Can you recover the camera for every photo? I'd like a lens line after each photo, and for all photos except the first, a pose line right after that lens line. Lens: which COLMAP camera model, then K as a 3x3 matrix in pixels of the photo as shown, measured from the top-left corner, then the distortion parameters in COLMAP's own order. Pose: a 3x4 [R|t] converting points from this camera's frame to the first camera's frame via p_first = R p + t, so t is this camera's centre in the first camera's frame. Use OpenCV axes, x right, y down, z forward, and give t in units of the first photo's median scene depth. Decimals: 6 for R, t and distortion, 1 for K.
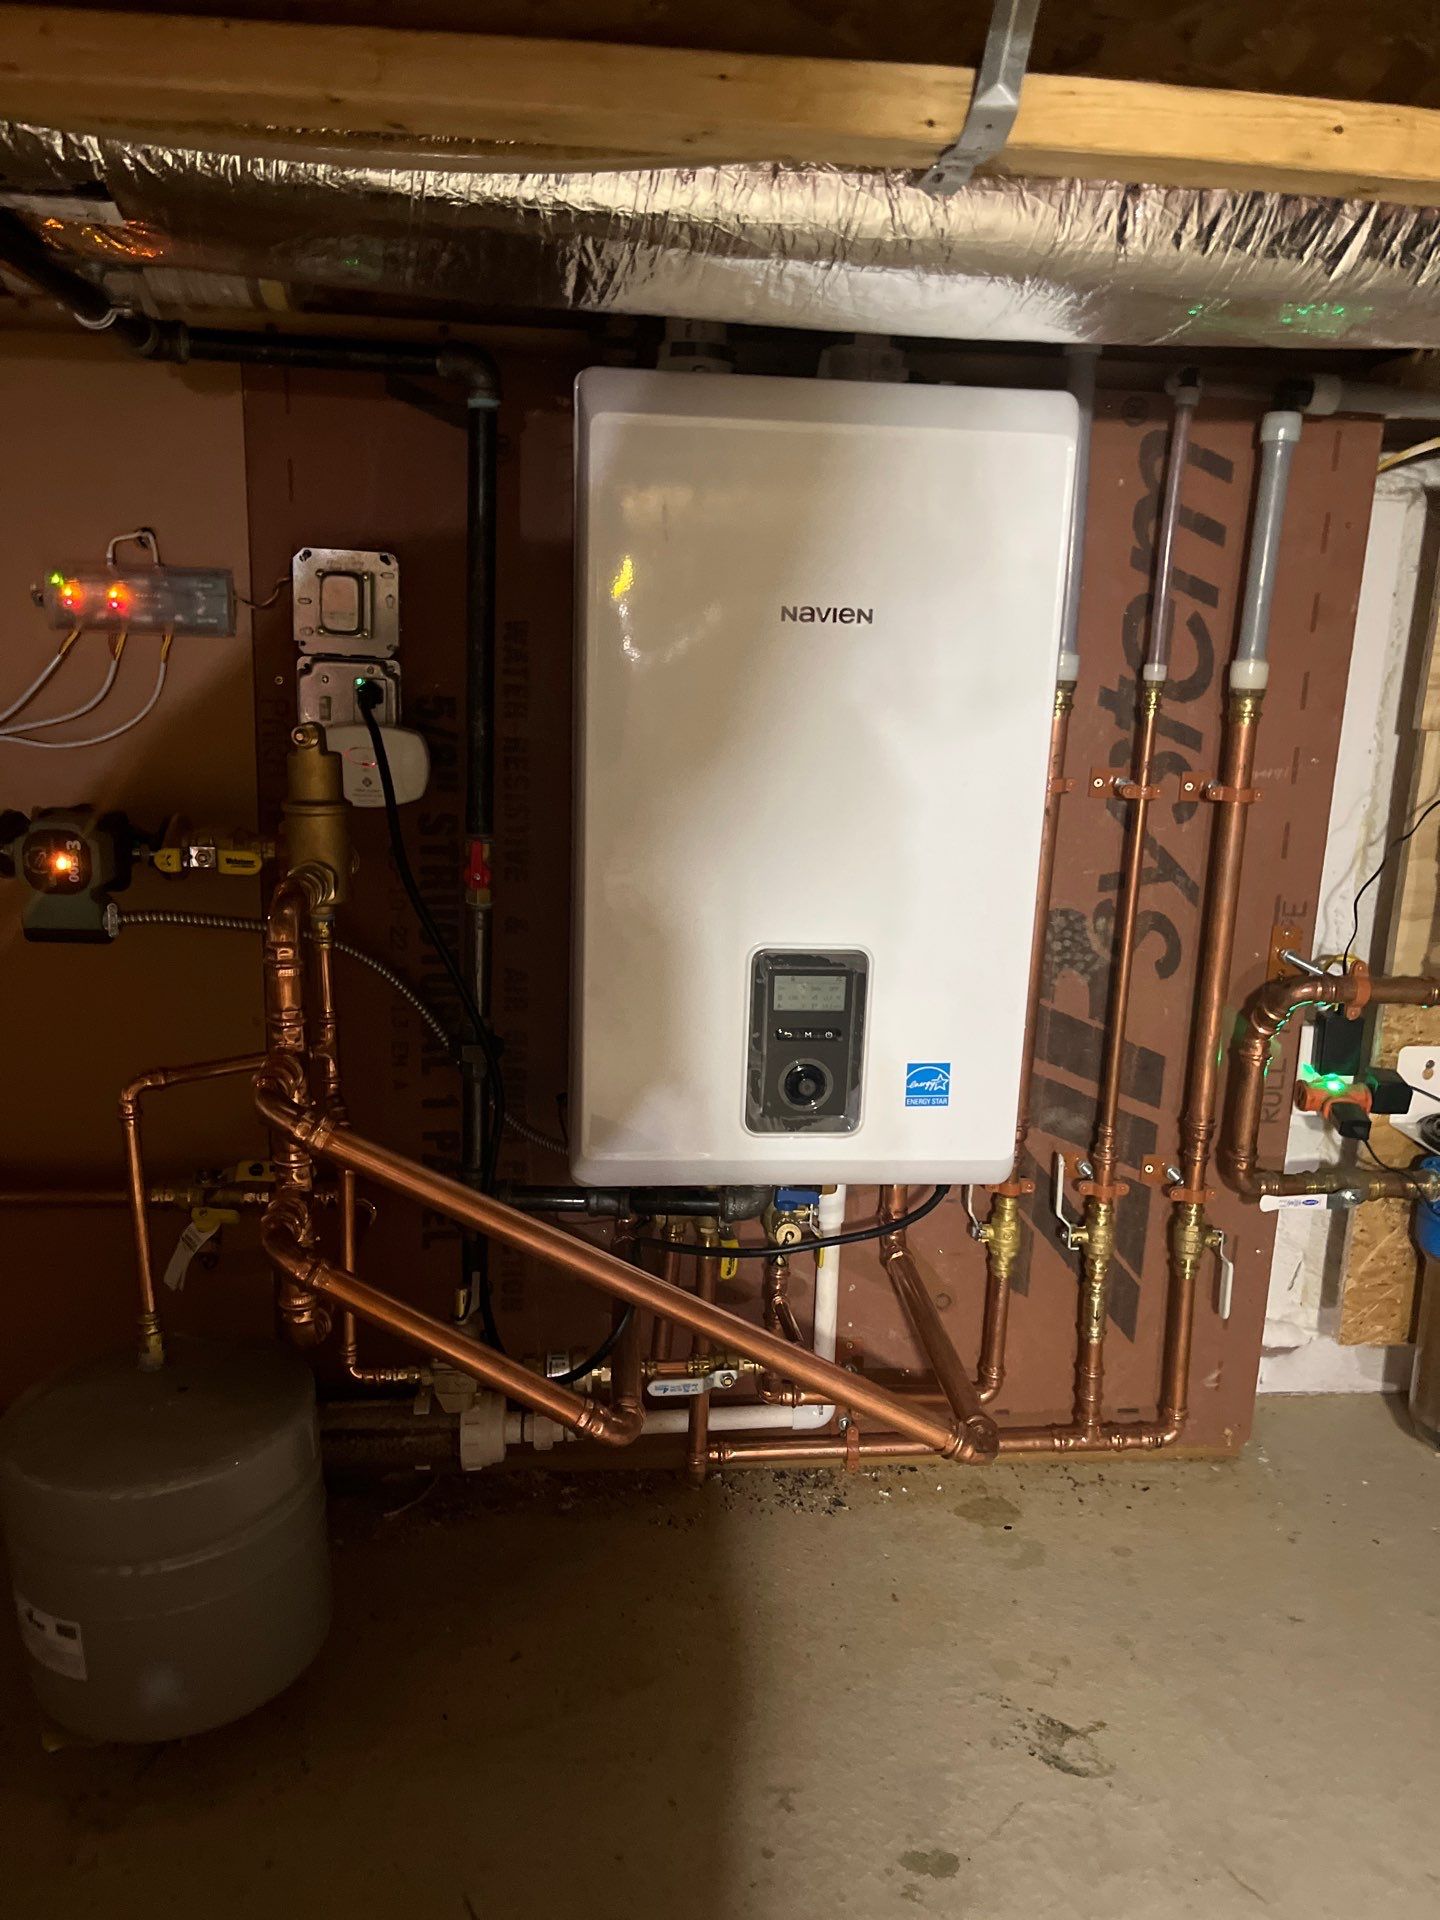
lens RADIAL K [[1456.6, 0, 749.6], [0, 1456.6, 962.8], [0, 0, 1]] dist [0.027759, 0.000259]
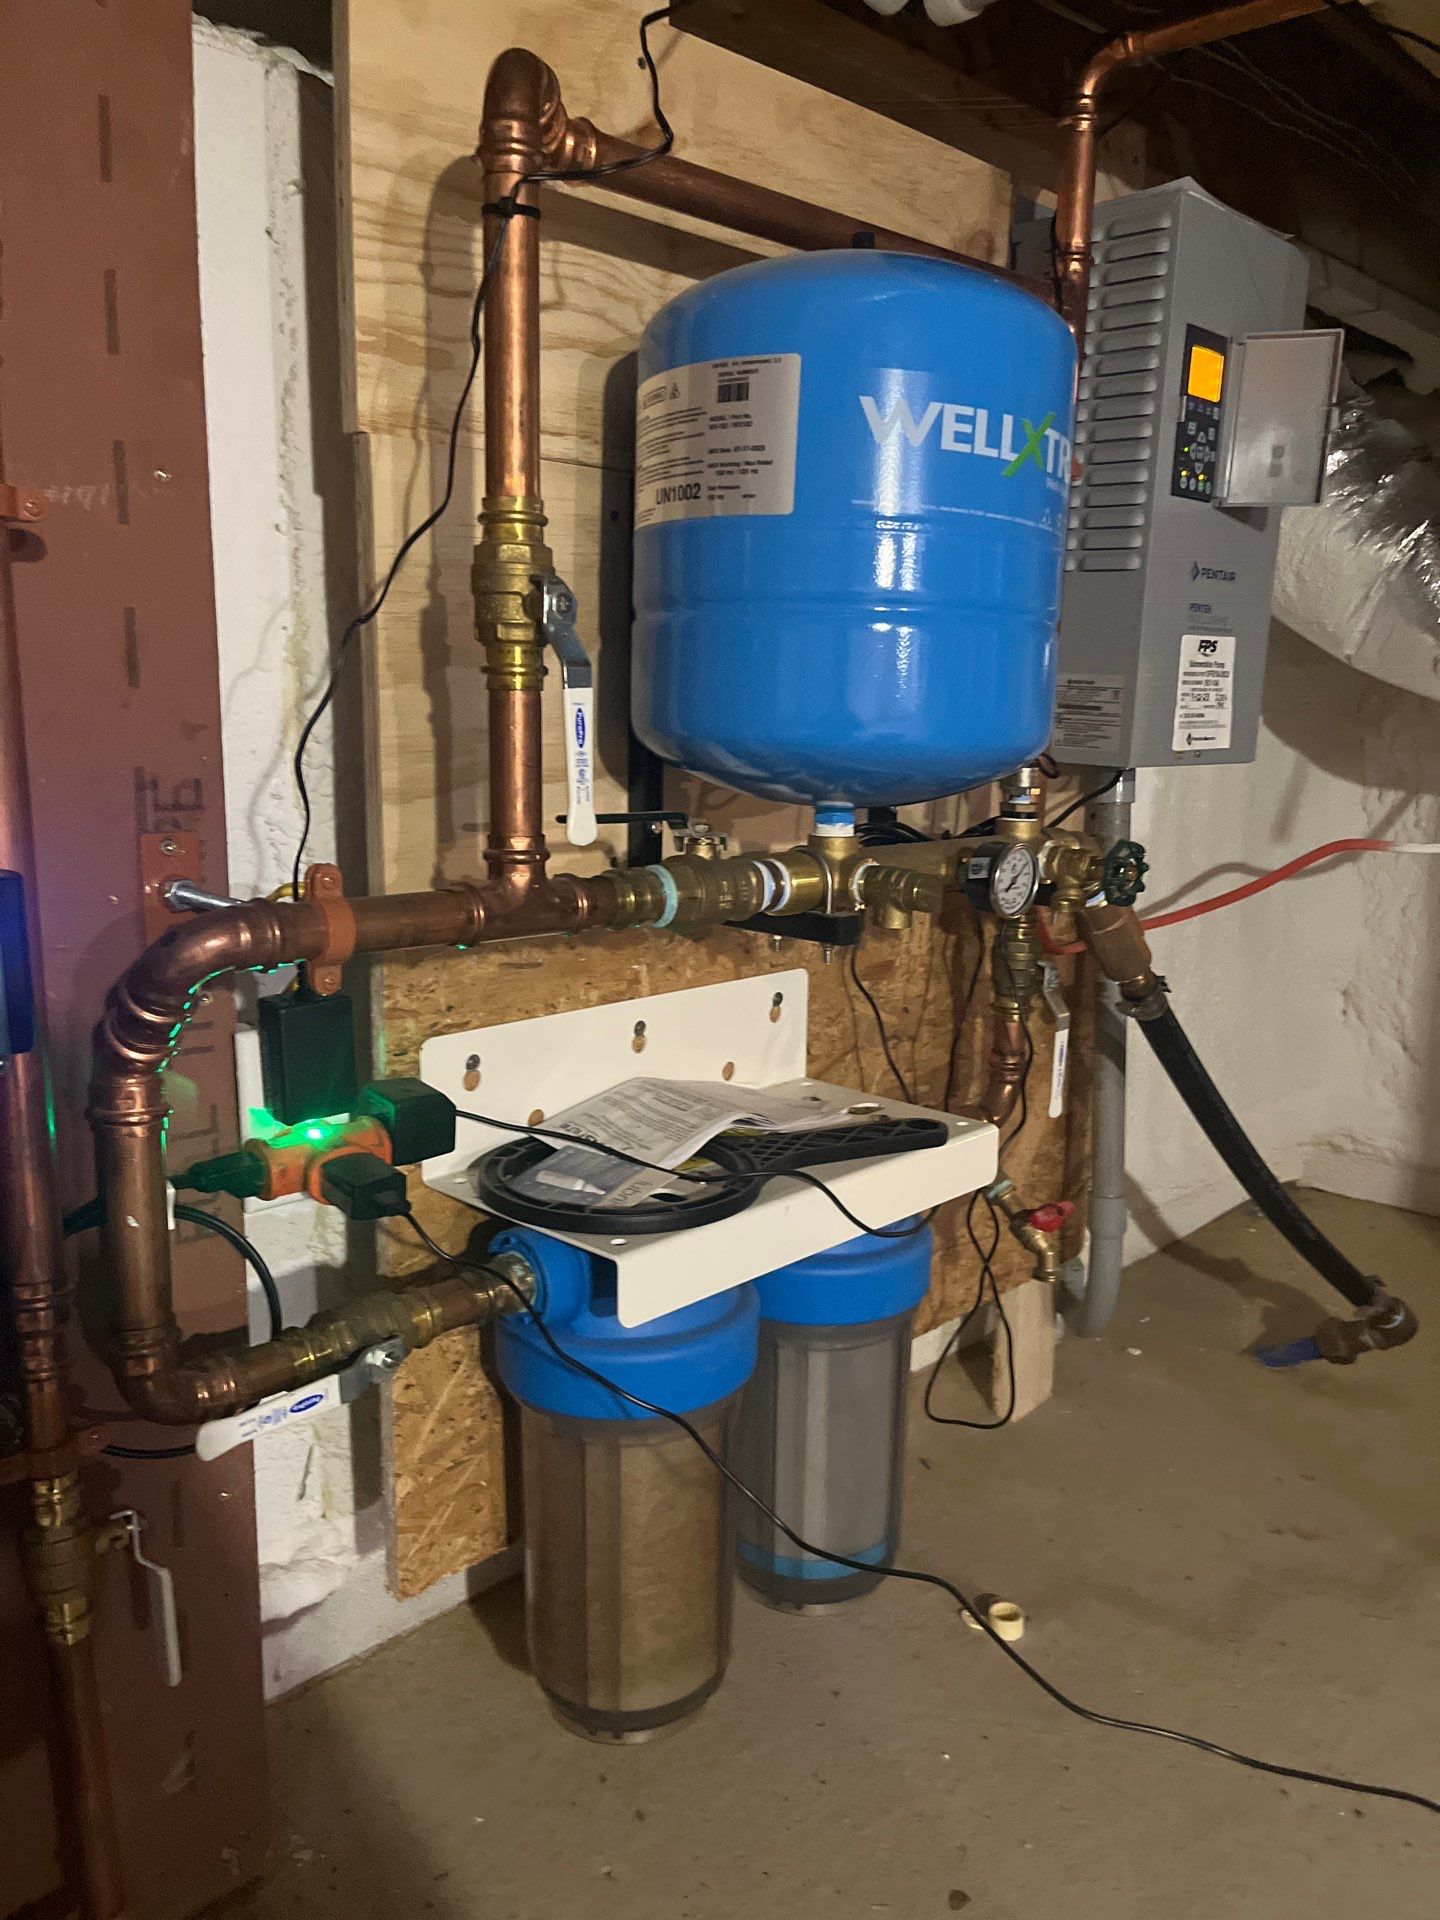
lens RADIAL K [[1457.0, 0, 732.6], [0, 1457.0, 963.9], [0, 0, 1]] dist [0.052834, -0.070471]
pose [[0.775437, -0.139809, 0.615752, 0.209313], [0.156788, 0.987271, 0.026715, 0.033639], [-0.611649, 0.075826, 0.787487, 0.511909]]
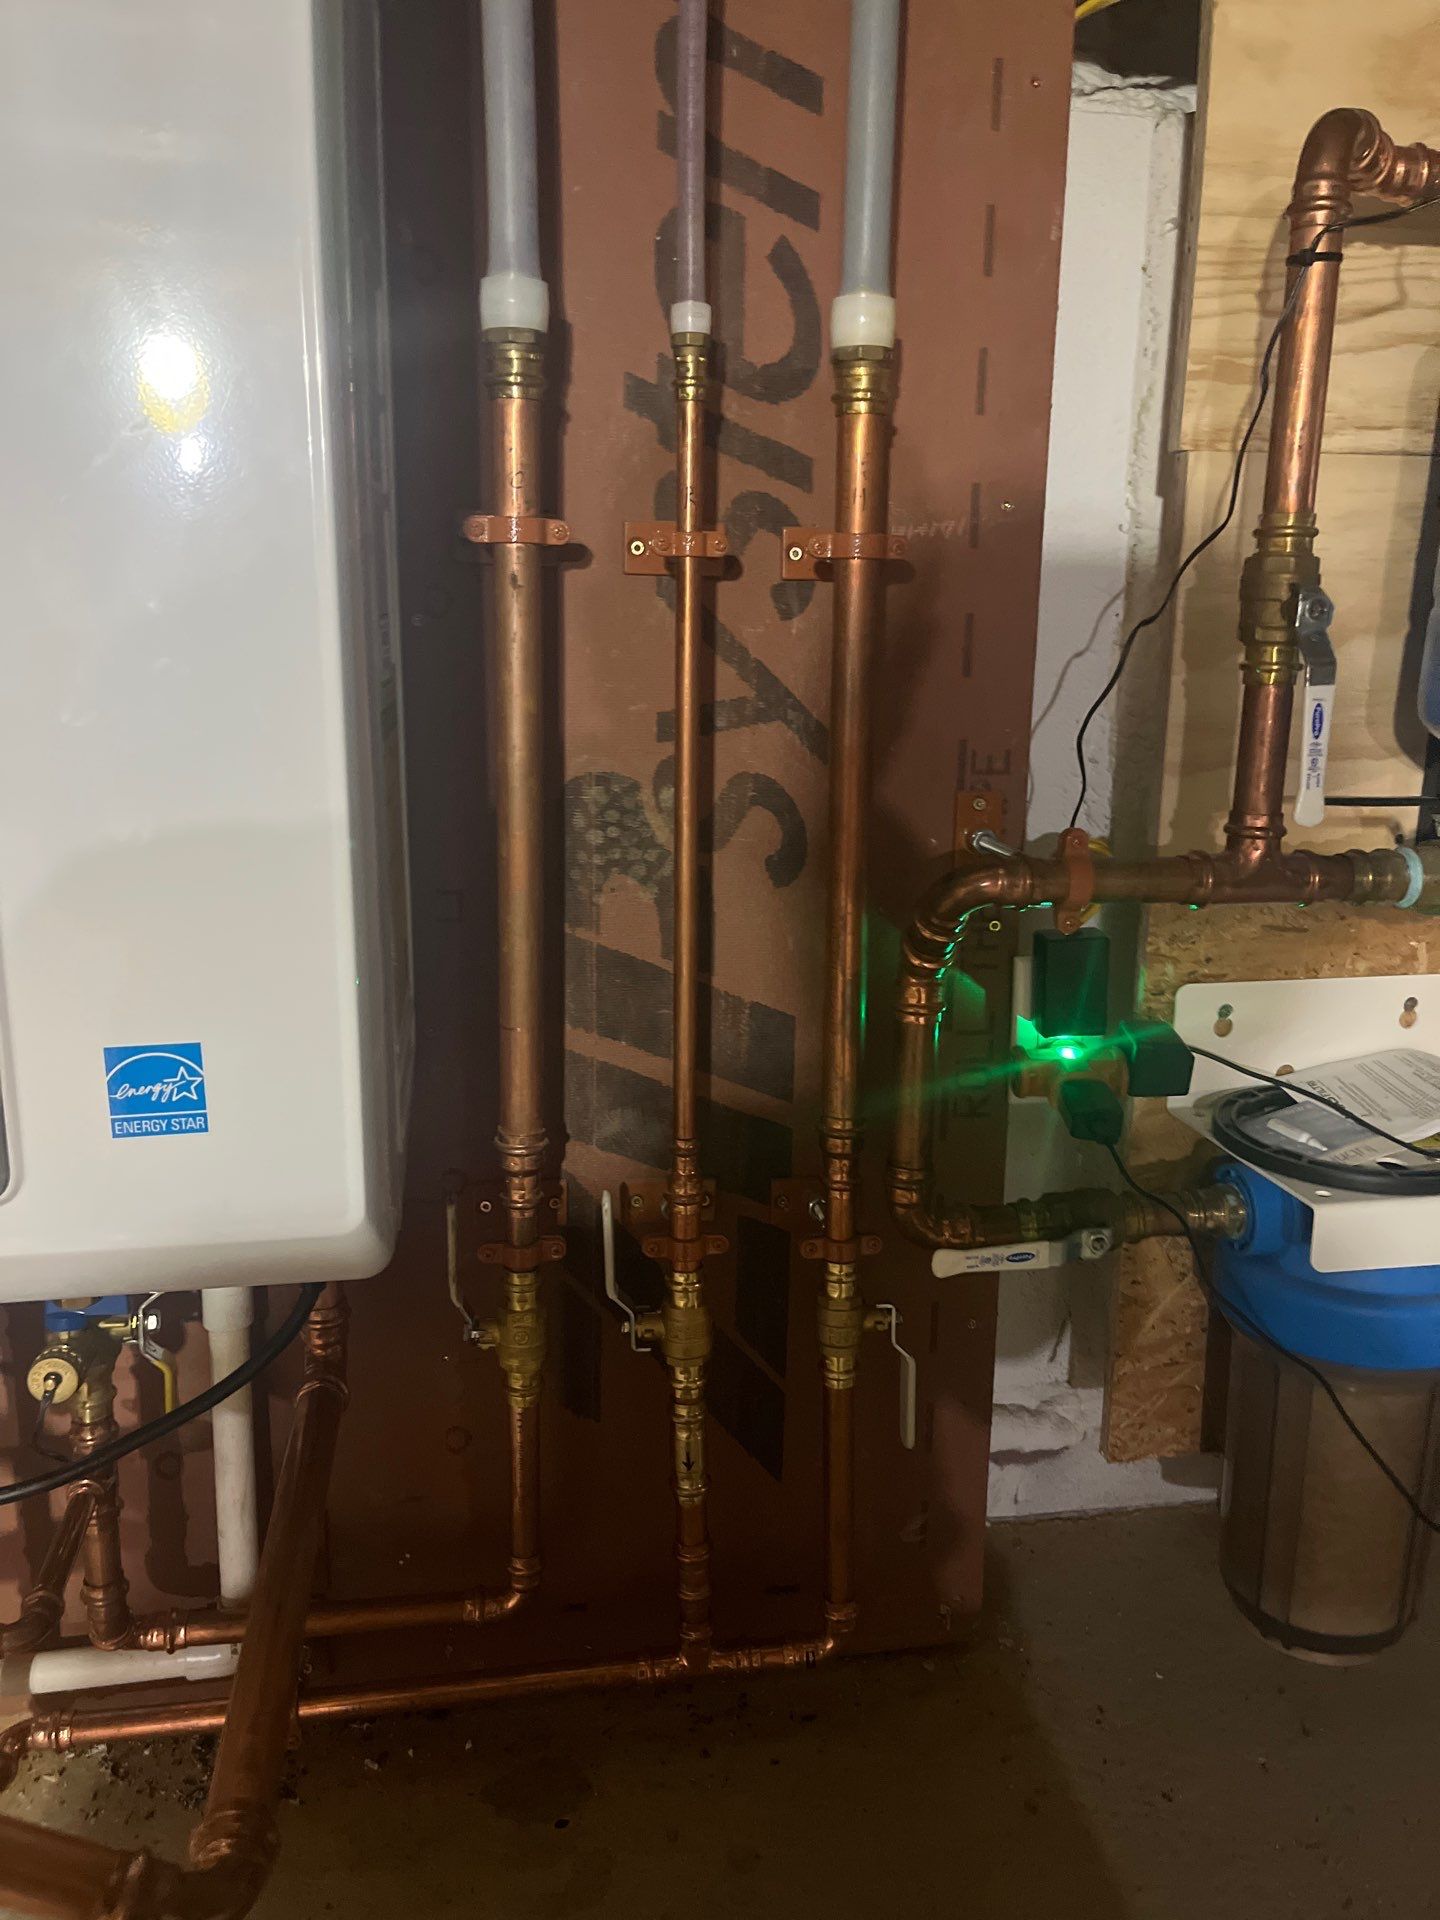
lens RADIAL K [[1446.2, 0, 715.1], [0, 1446.2, 945.1], [0, 0, 1]] dist [0.054604, -0.062452]
pose [[0.997778, -0.040355, 0.053018, 0.224412], [0.040652, 0.999163, -0.004526, 0.036399], [-0.052791, 0.006671, 0.998583, 0.409239]]
